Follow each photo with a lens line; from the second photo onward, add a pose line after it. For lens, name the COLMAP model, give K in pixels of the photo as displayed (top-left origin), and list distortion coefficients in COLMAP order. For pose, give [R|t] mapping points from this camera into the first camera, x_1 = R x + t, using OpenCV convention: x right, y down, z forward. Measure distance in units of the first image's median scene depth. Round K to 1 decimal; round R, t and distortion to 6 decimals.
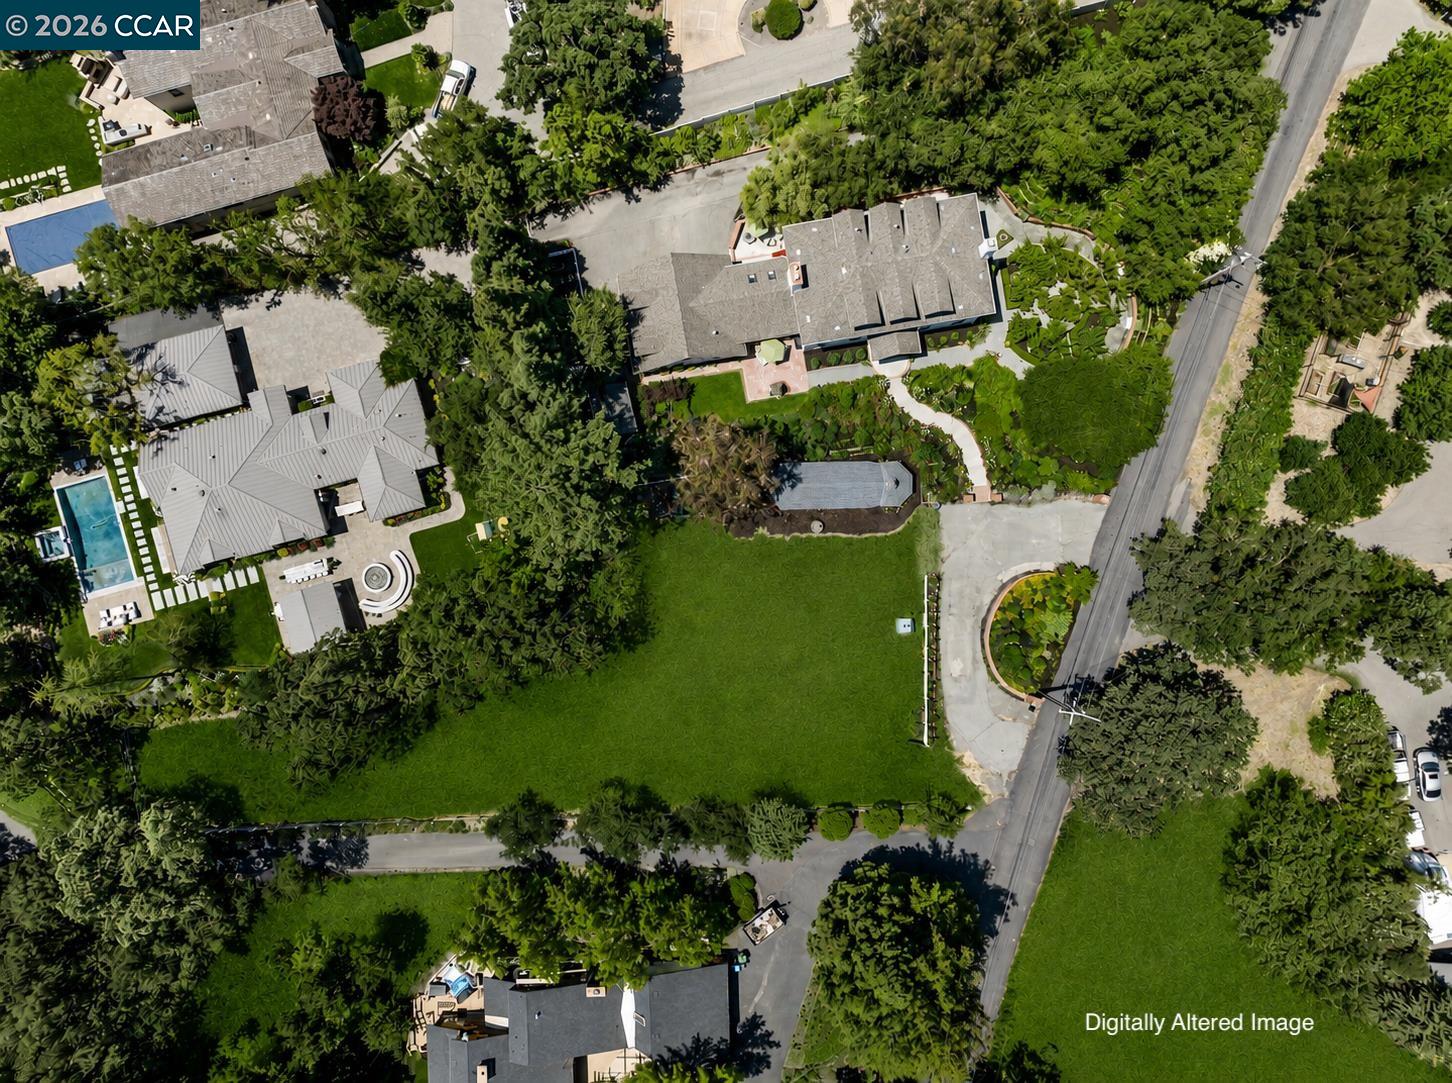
lens RADIAL K [[990.5, 0, 716.5], [0, 990.5, 536.3], [0, 0, 1]] dist [-0.001427, -0.000201]
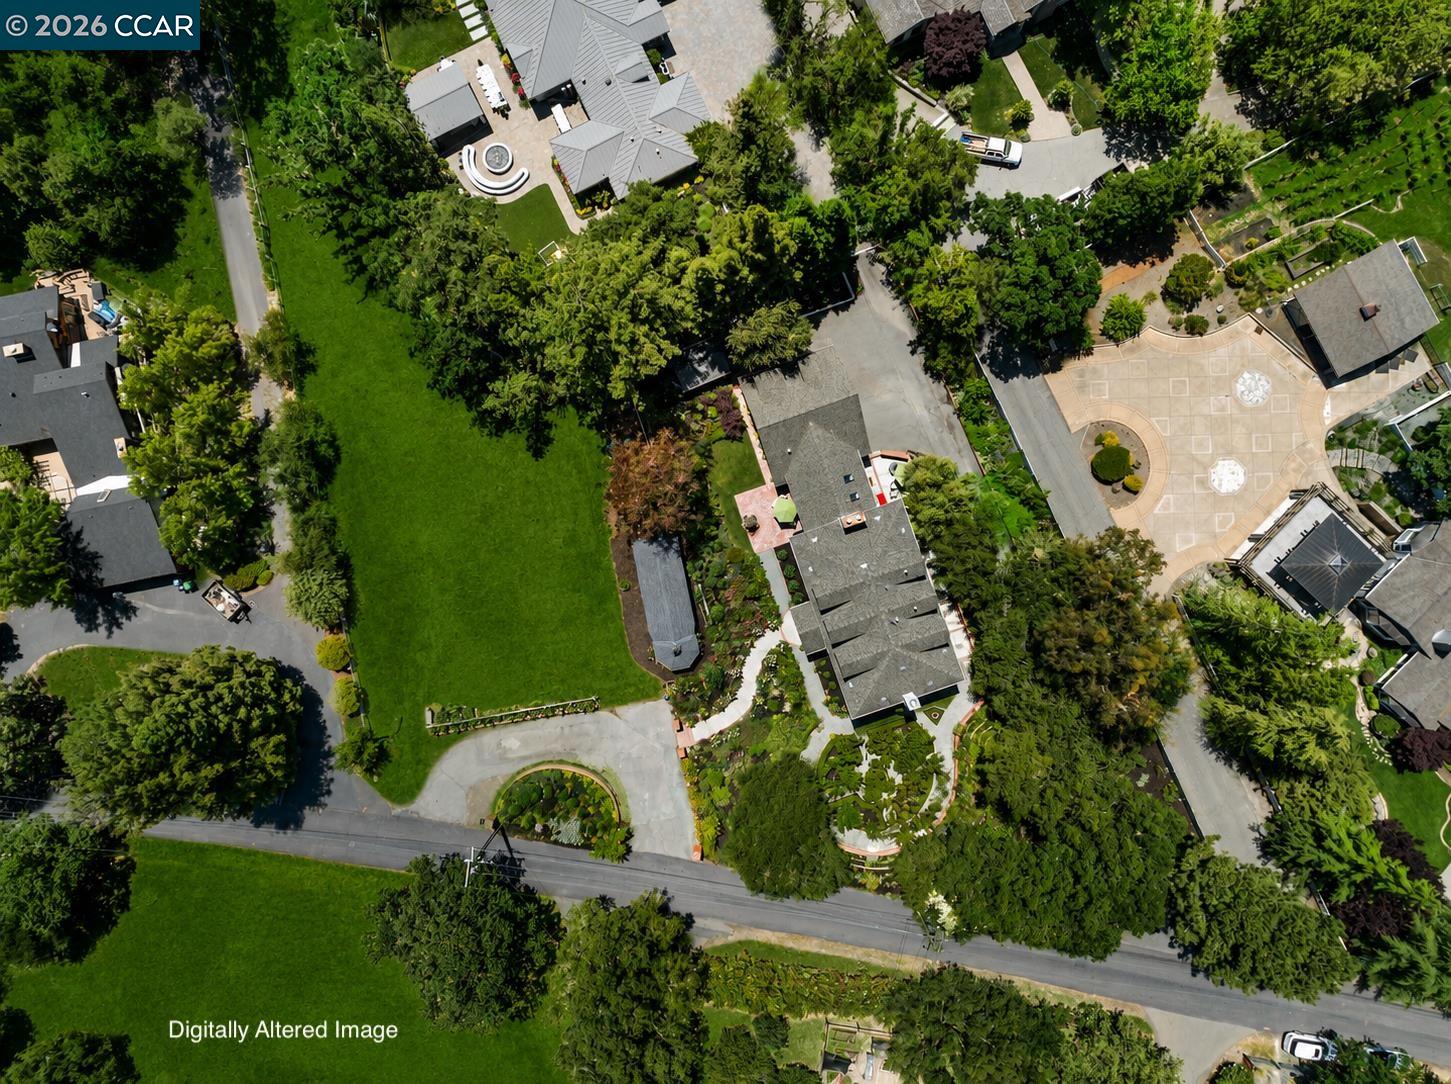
lens RADIAL K [[989.8, 0, 716.0], [0, 989.8, 536.8], [0, 0, 1]] dist [-0.001427, -0.000201]
pose [[0.173489, 0.984002, 0.040516, 0.029296], [-0.984824, 0.173542, 0.002219, -0.114116], [-0.004848, -0.040286, 0.999176, -0.007923]]
